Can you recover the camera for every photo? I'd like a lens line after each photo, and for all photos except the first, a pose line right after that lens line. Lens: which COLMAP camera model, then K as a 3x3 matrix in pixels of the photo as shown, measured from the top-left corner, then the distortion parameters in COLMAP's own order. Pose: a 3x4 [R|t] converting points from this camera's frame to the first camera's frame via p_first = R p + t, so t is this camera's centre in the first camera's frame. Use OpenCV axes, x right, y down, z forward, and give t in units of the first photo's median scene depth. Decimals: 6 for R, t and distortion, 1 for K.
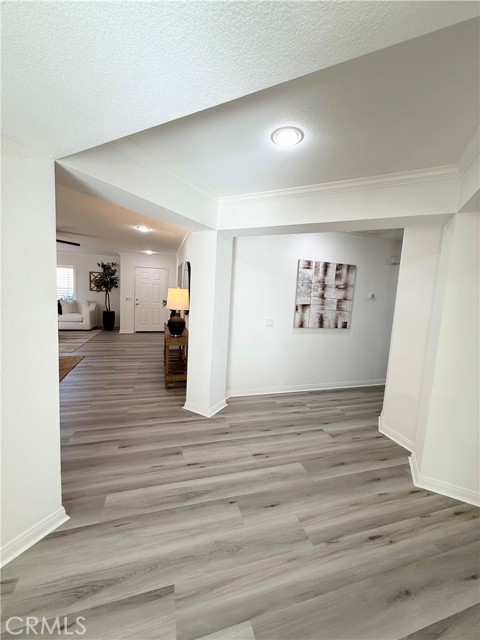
lens RADIAL K [[254.5, 0, 238.2], [0, 254.5, 318.3], [0, 0, 1]] dist [0.002737, -0.000283]
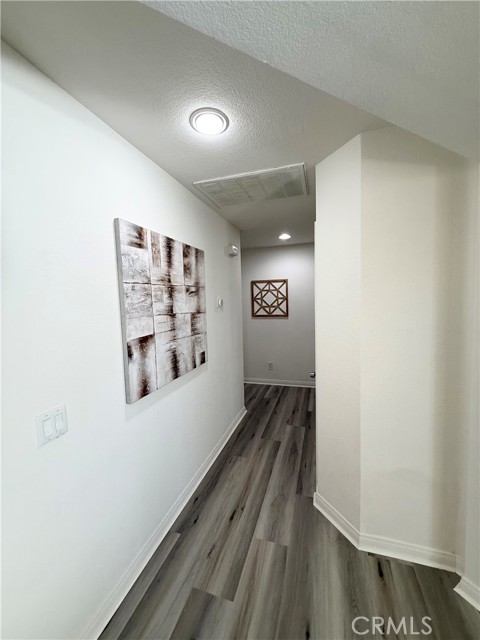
lens RADIAL K [[254.5, 0, 240.5], [0, 254.5, 315.9], [0, 0, 1]] dist [0.002737, -0.000283]
pose [[0.558173, -0.128015, 0.819790, 0.023256], [0.150342, 0.987276, 0.051805, -0.083757], [-0.815990, 0.094333, 0.570317, 0.638337]]
